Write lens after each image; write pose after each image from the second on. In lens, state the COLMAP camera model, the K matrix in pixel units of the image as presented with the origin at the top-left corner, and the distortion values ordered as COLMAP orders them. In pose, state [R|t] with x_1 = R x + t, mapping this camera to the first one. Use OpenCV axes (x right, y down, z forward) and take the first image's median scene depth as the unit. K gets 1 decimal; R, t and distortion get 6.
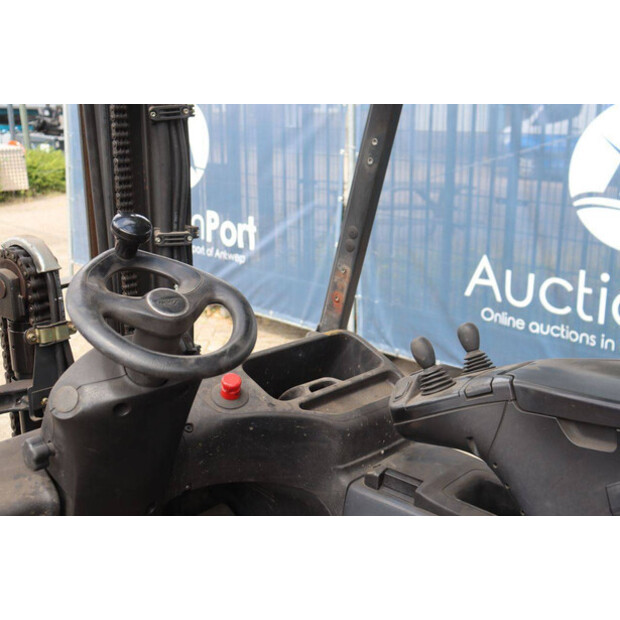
lens RADIAL K [[728.4, 0, 307.2], [0, 728.4, 310.3], [0, 0, 1]] dist [-0.013344, 0.021466]
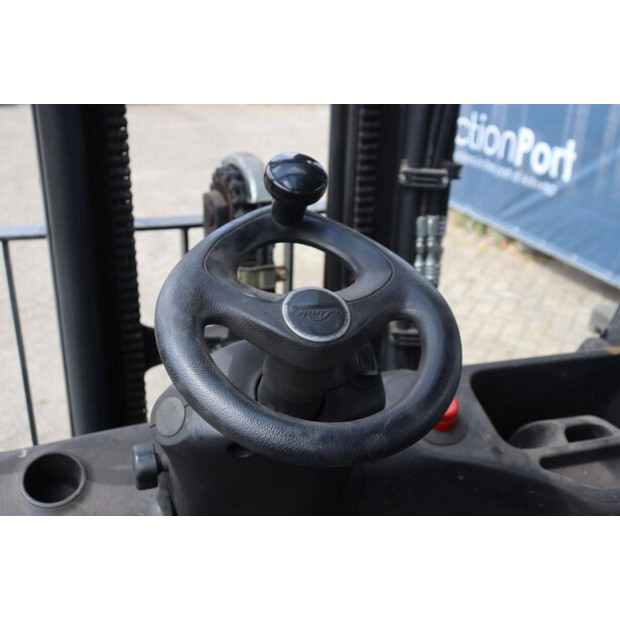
lens RADIAL K [[728.4, 0, 307.2], [0, 728.4, 310.3], [0, 0, 1]] dist [-0.013344, 0.021466]
pose [[0.902725, 0.191401, -0.385297, 0.022429], [-0.141975, 0.977948, 0.153169, -0.063838], [0.406117, -0.083566, 0.909992, 0.263573]]
